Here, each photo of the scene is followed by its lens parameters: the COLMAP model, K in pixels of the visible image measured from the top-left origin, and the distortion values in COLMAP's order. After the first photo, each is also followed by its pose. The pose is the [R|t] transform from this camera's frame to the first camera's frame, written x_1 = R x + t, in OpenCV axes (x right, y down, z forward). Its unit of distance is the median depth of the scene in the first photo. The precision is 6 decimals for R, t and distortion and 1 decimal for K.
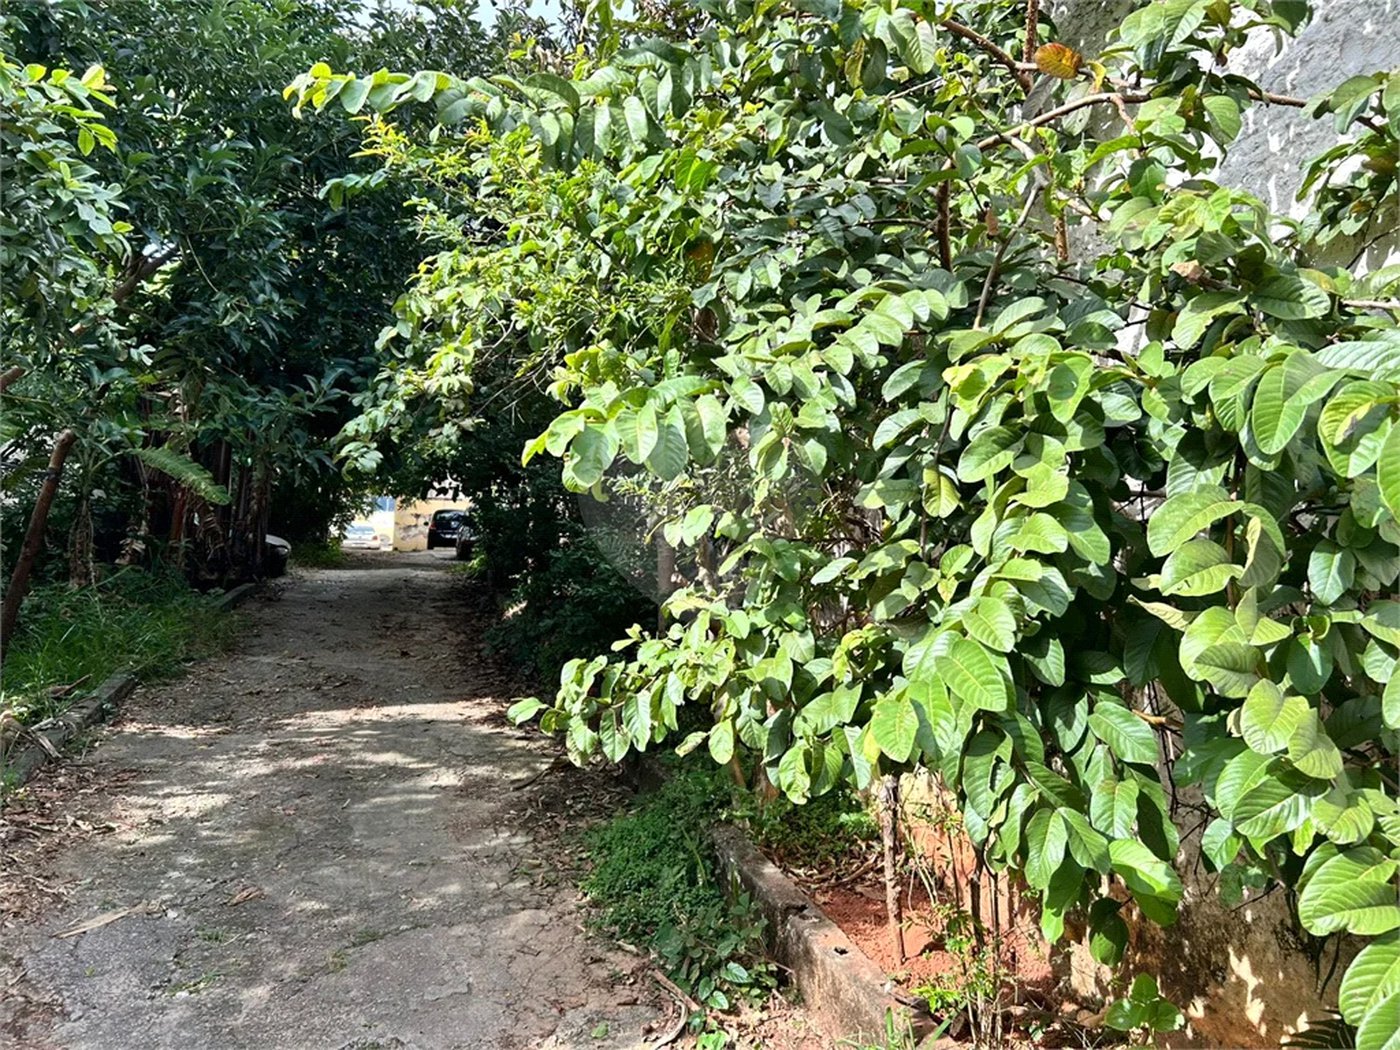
lens RADIAL K [[1046.5, 0, 700.0], [0, 1046.5, 525.0], [0, 0, 1]] dist [0.052675, -0.088673]
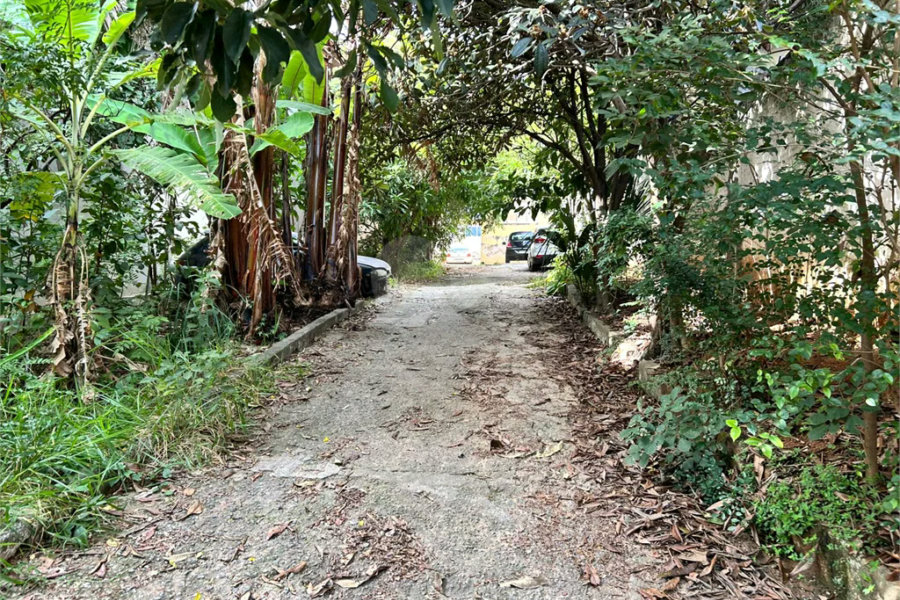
lens RADIAL K [[686.3, 0, 450.0], [0, 686.3, 300.0], [0, 0, 1]] dist [0.000187, -0.000873]
pose [[0.945394, -0.011651, -0.325720, -0.370550], [0.038897, 0.996252, 0.077264, 0.003135], [0.323599, -0.085715, 0.942304, 1.314622]]
